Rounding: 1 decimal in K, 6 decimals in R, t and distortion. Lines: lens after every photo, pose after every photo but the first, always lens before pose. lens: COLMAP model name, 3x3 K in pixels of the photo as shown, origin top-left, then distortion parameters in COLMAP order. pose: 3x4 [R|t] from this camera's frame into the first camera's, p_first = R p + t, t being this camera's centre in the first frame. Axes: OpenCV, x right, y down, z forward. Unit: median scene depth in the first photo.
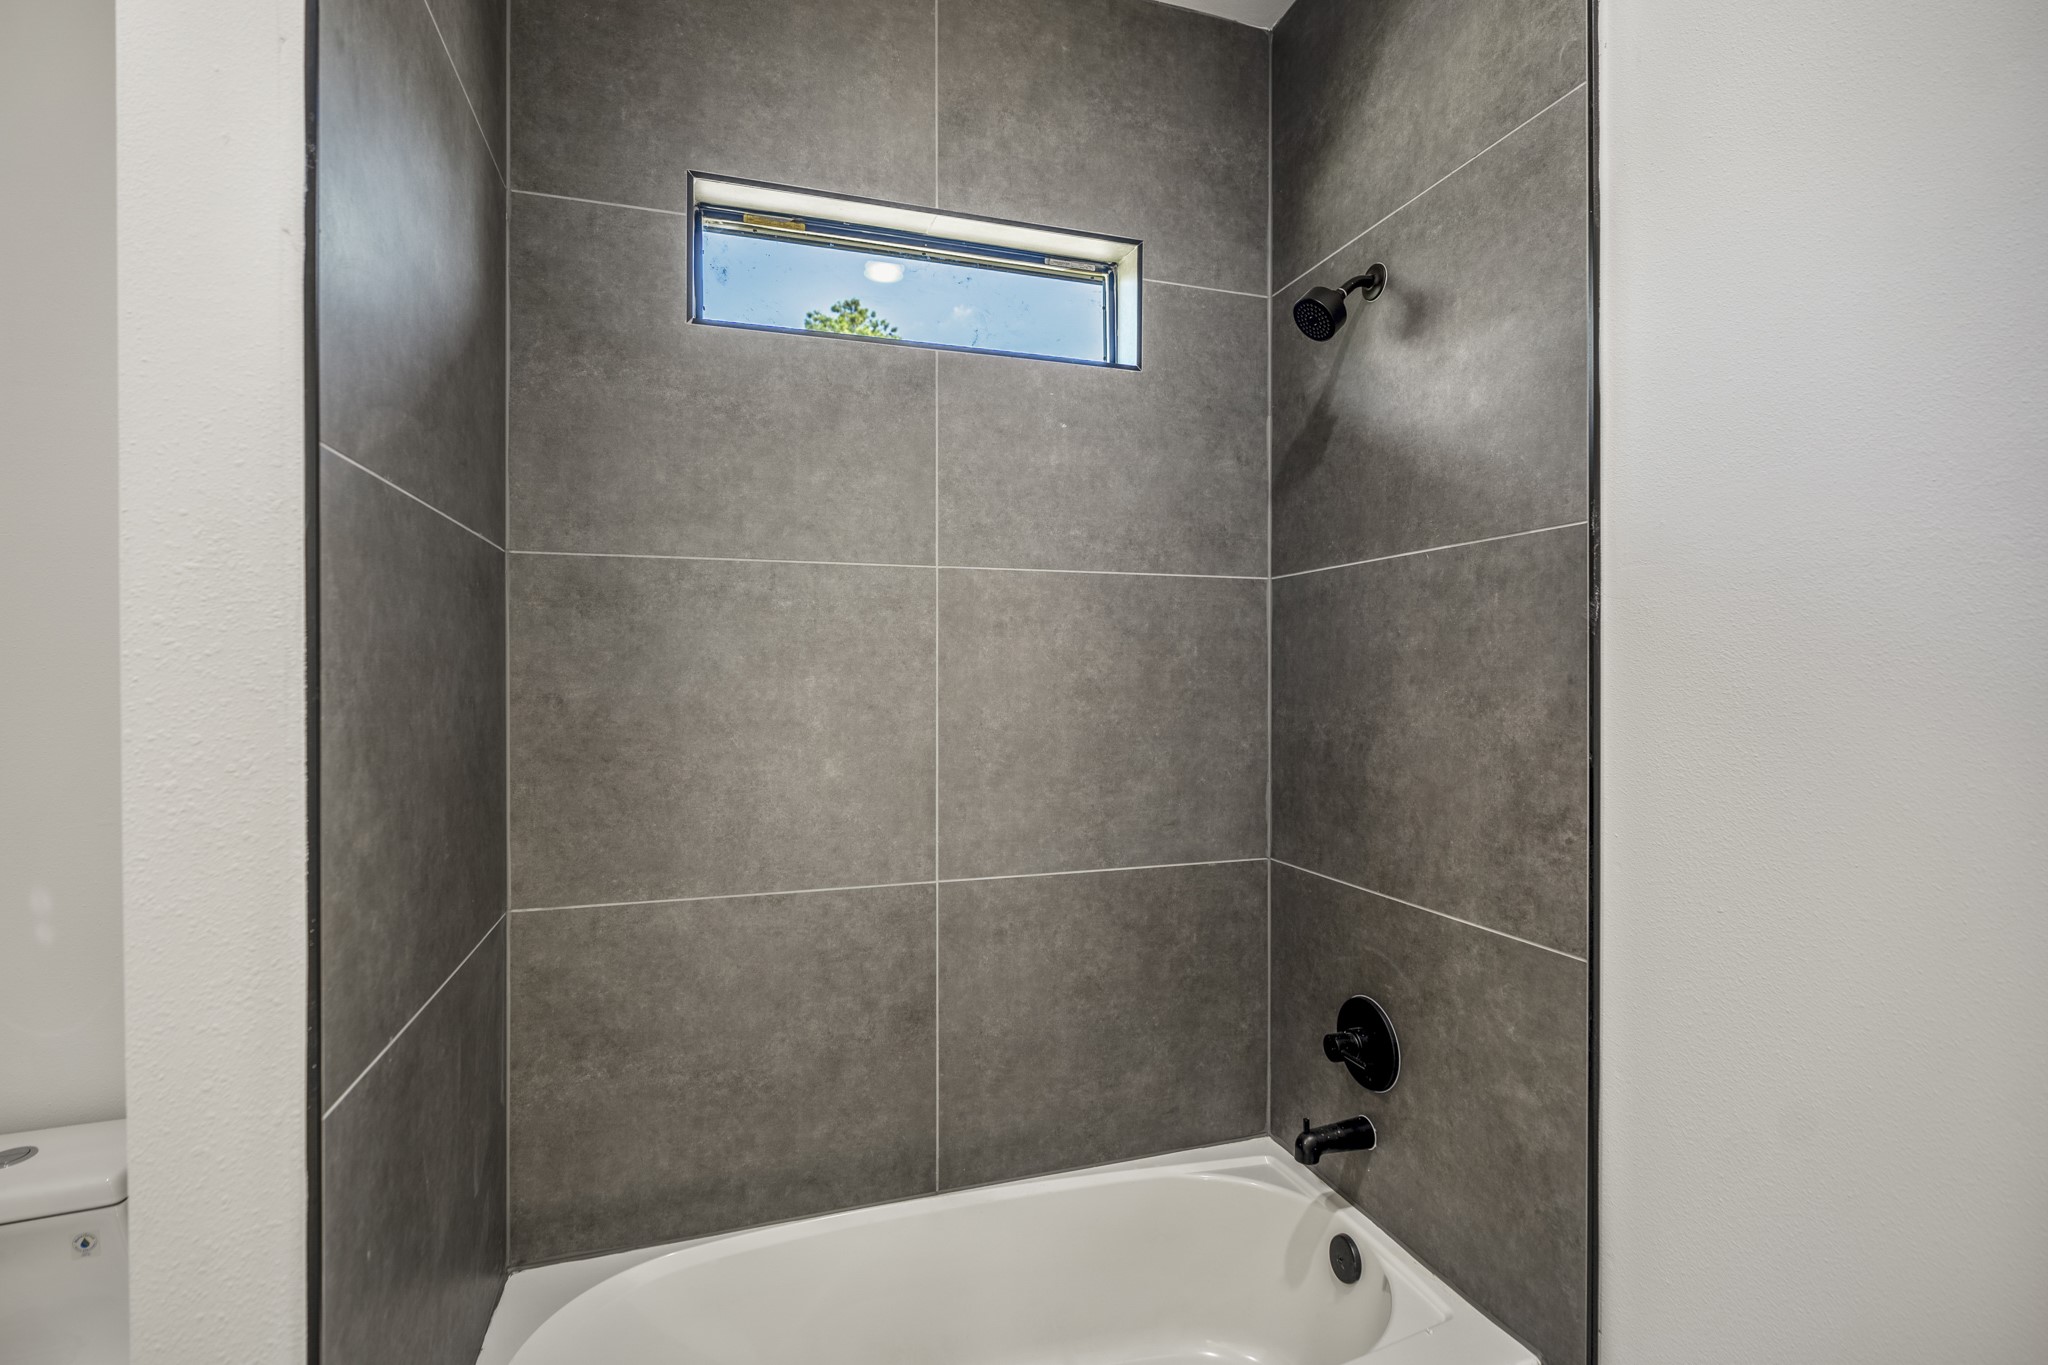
lens RADIAL K [[944.4, 0, 1019.4], [0, 944.4, 682.8], [0, 0, 1]] dist [-0.008186, 0.002979]
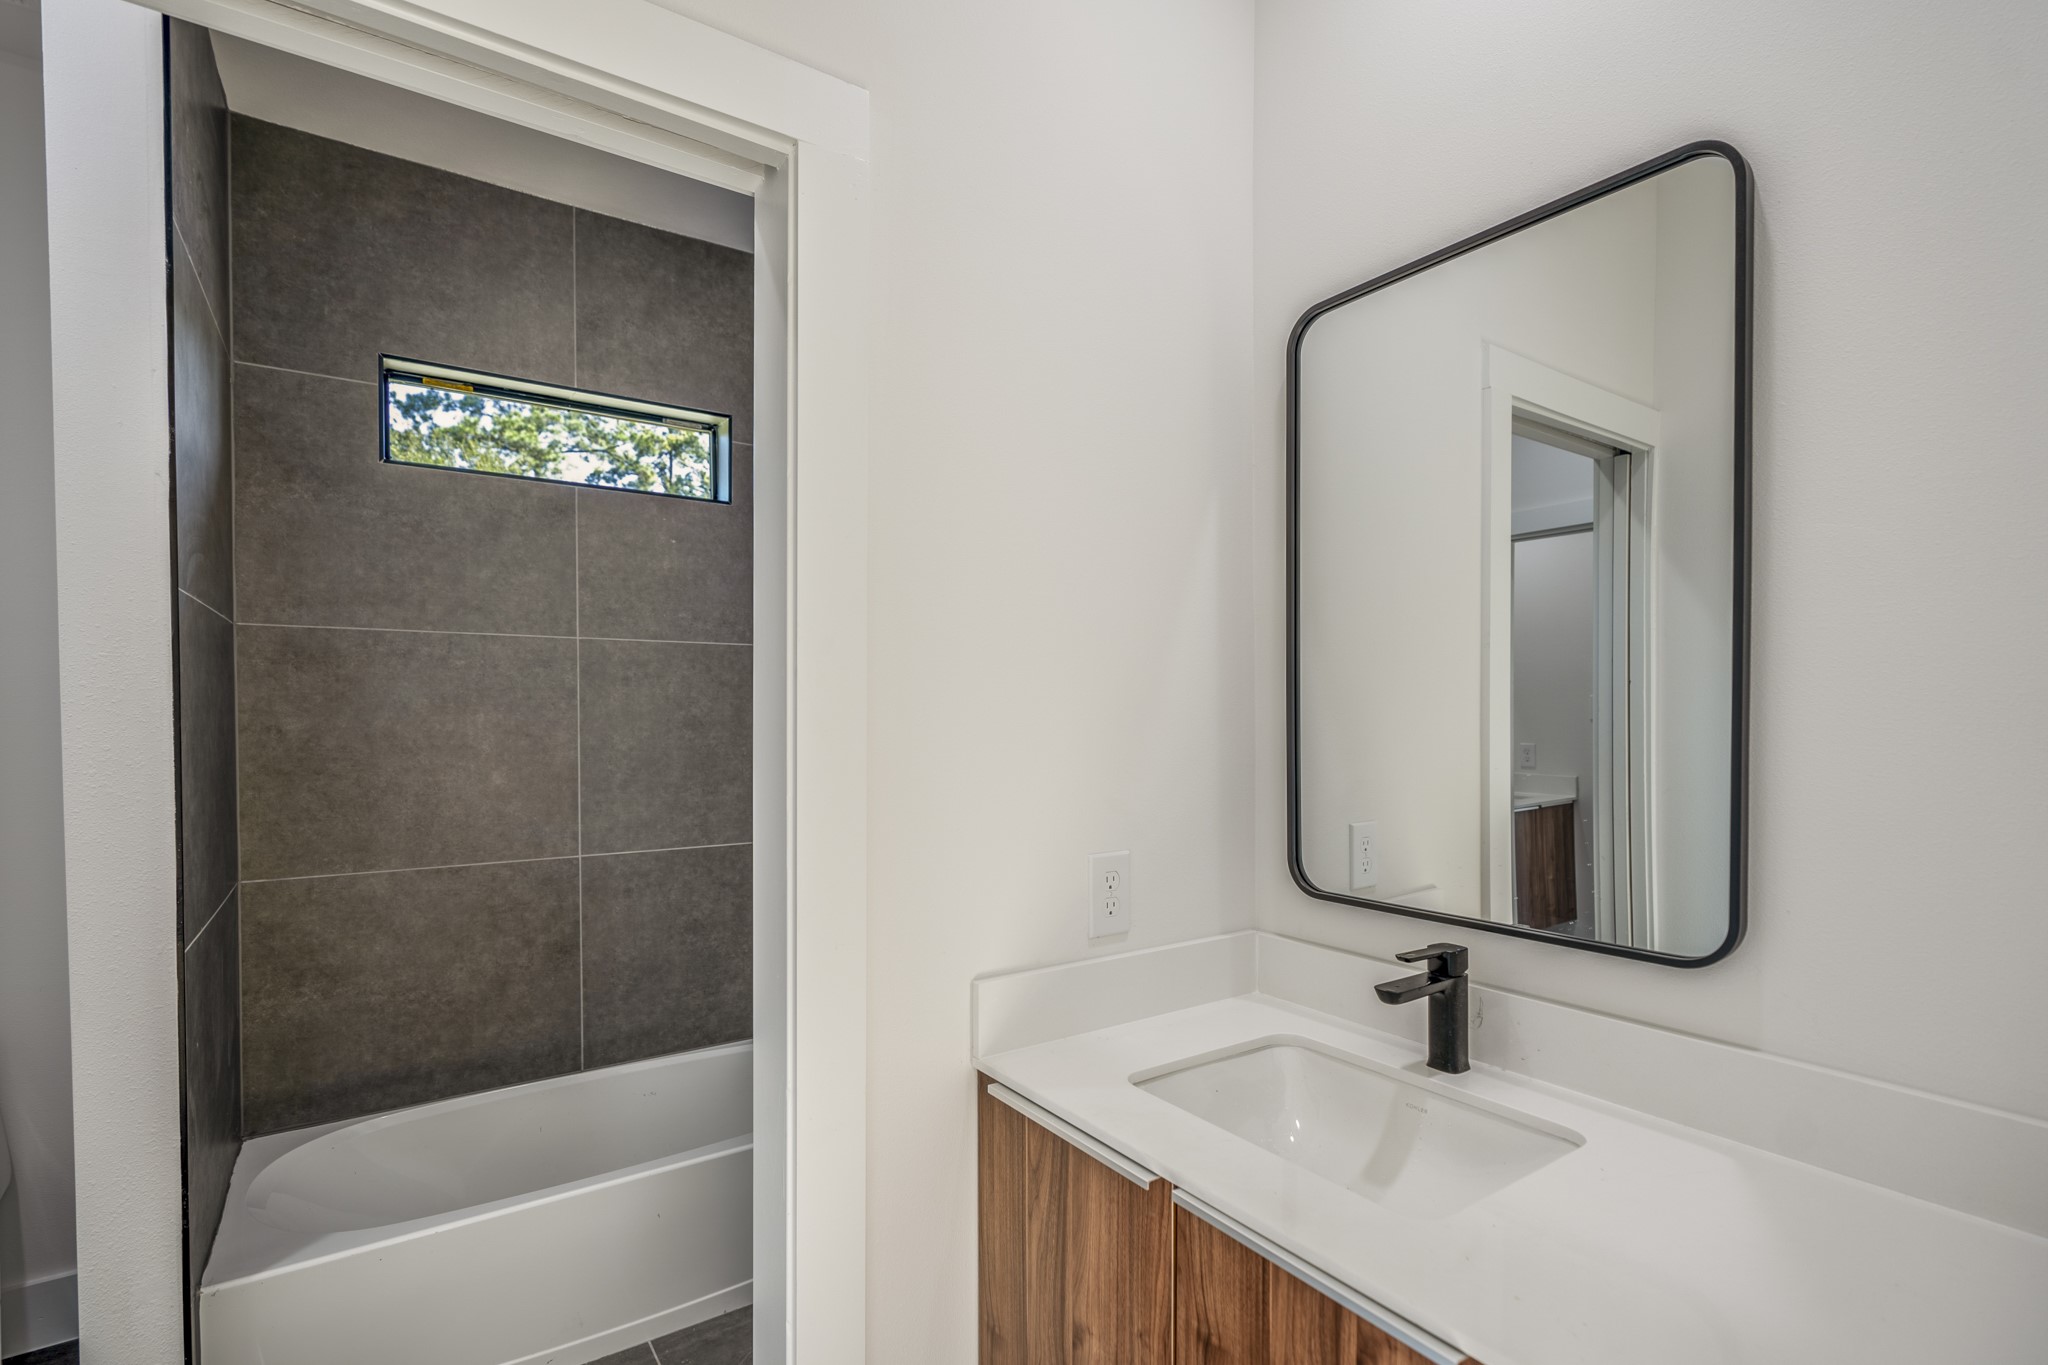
lens RADIAL K [[944.4, 0, 1013.3], [0, 944.4, 736.3], [0, 0, 1]] dist [-0.008186, 0.002979]
pose [[0.958422, -0.005340, 0.285305, 0.148617], [0.000304, 0.999843, 0.017693, 0.002428], [-0.285354, -0.016871, 0.958274, -0.612700]]
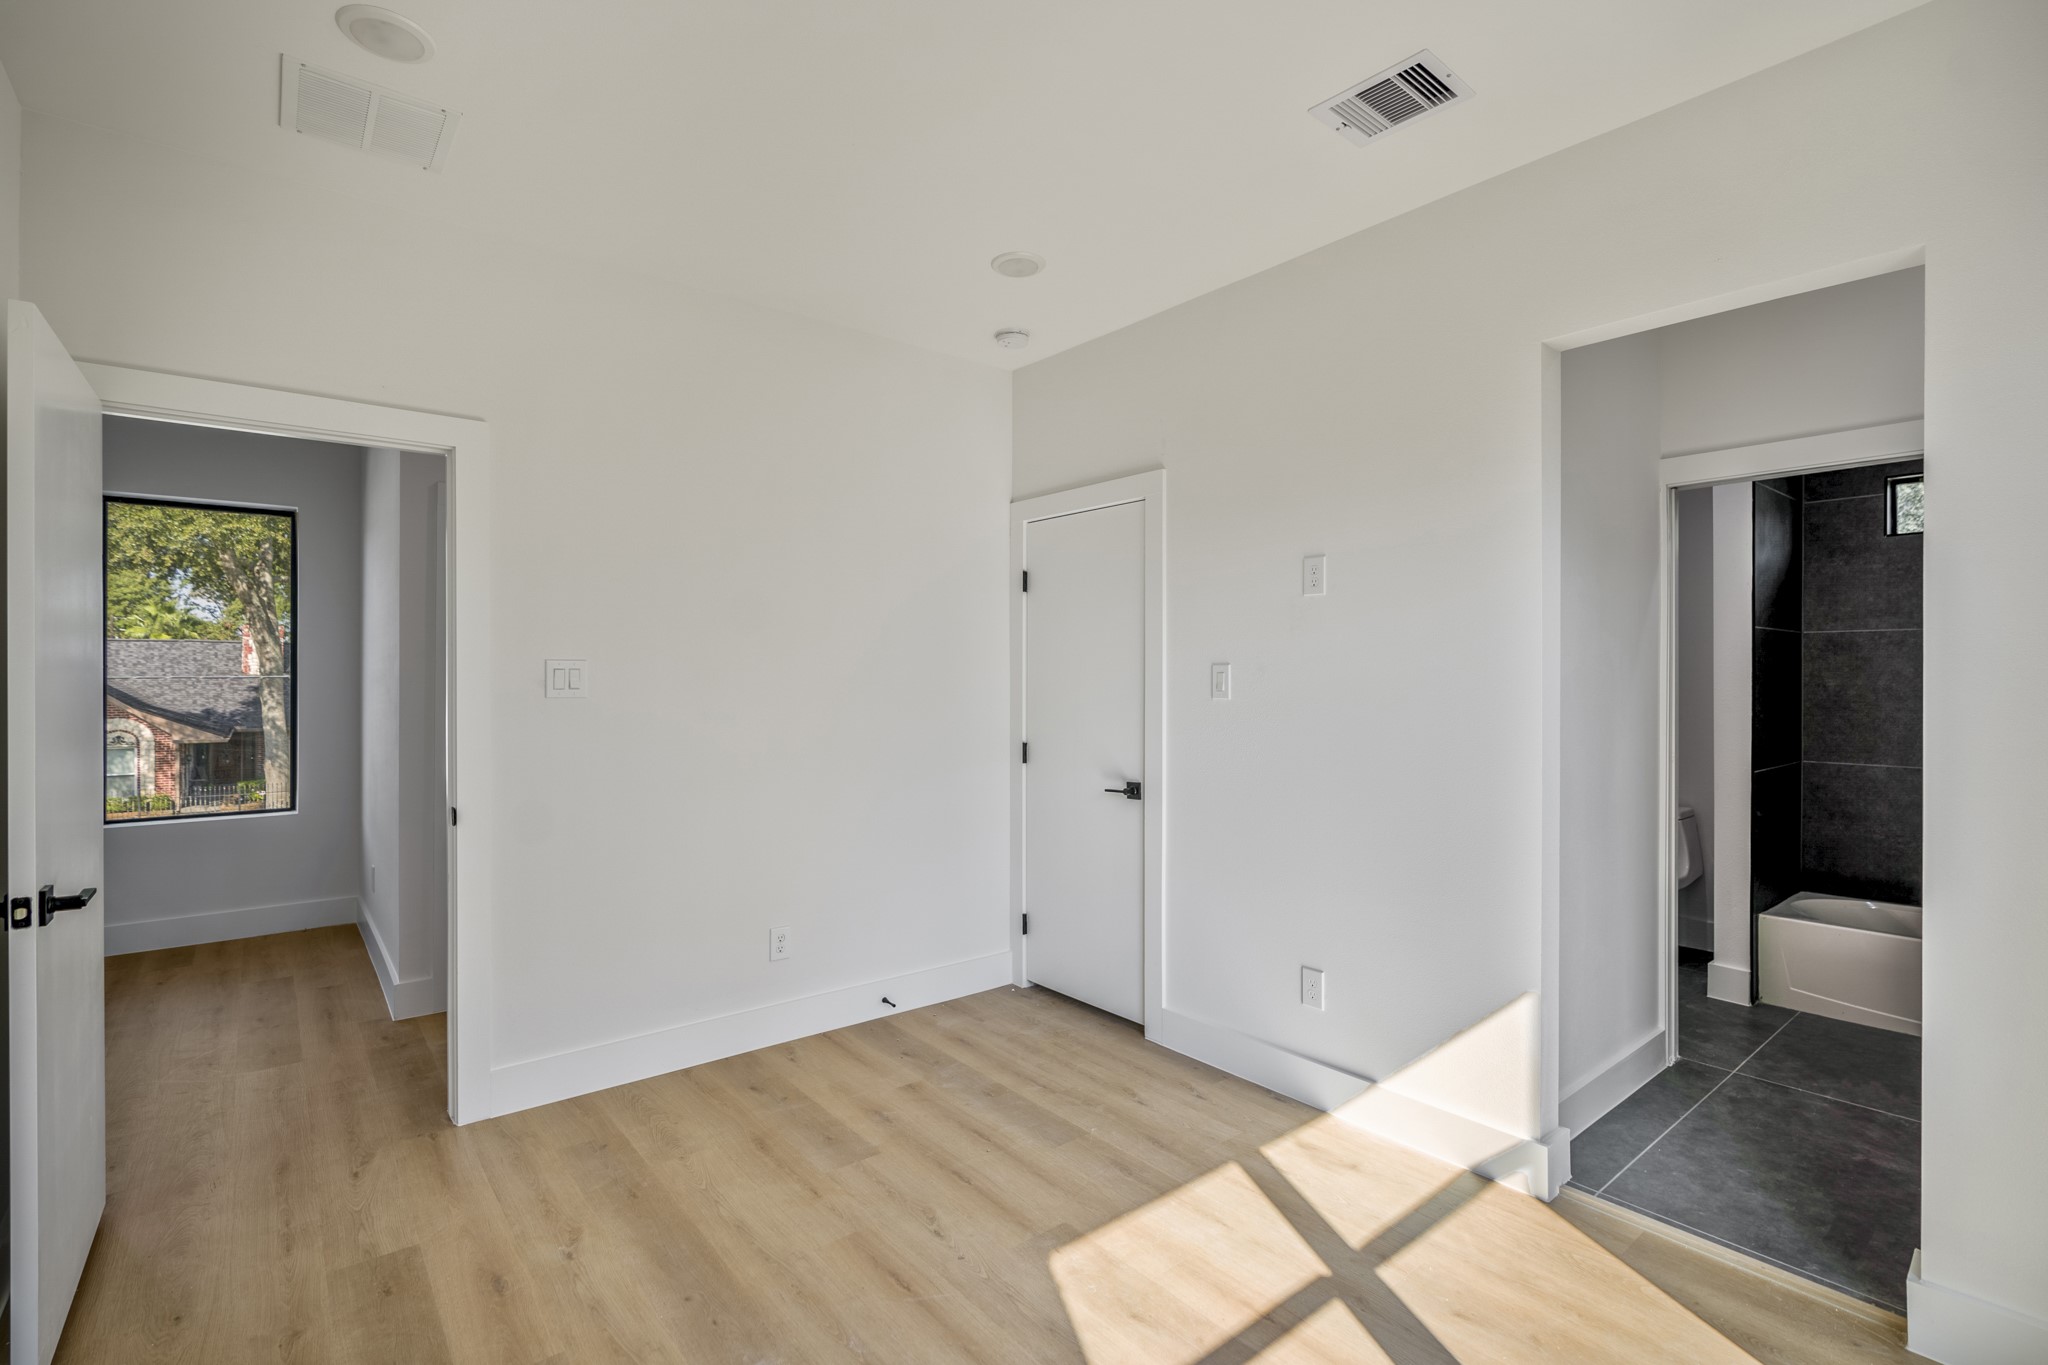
lens RADIAL K [[944.4, 0, 1011.2], [0, 944.4, 679.2], [0, 0, 1]] dist [-0.008186, 0.002979]
pose [[0.353572, 0.003798, -0.935400, 1.157664], [-0.005250, 0.999984, 0.002076, 0.005910], [0.935393, 0.004177, 0.353586, -2.042749]]
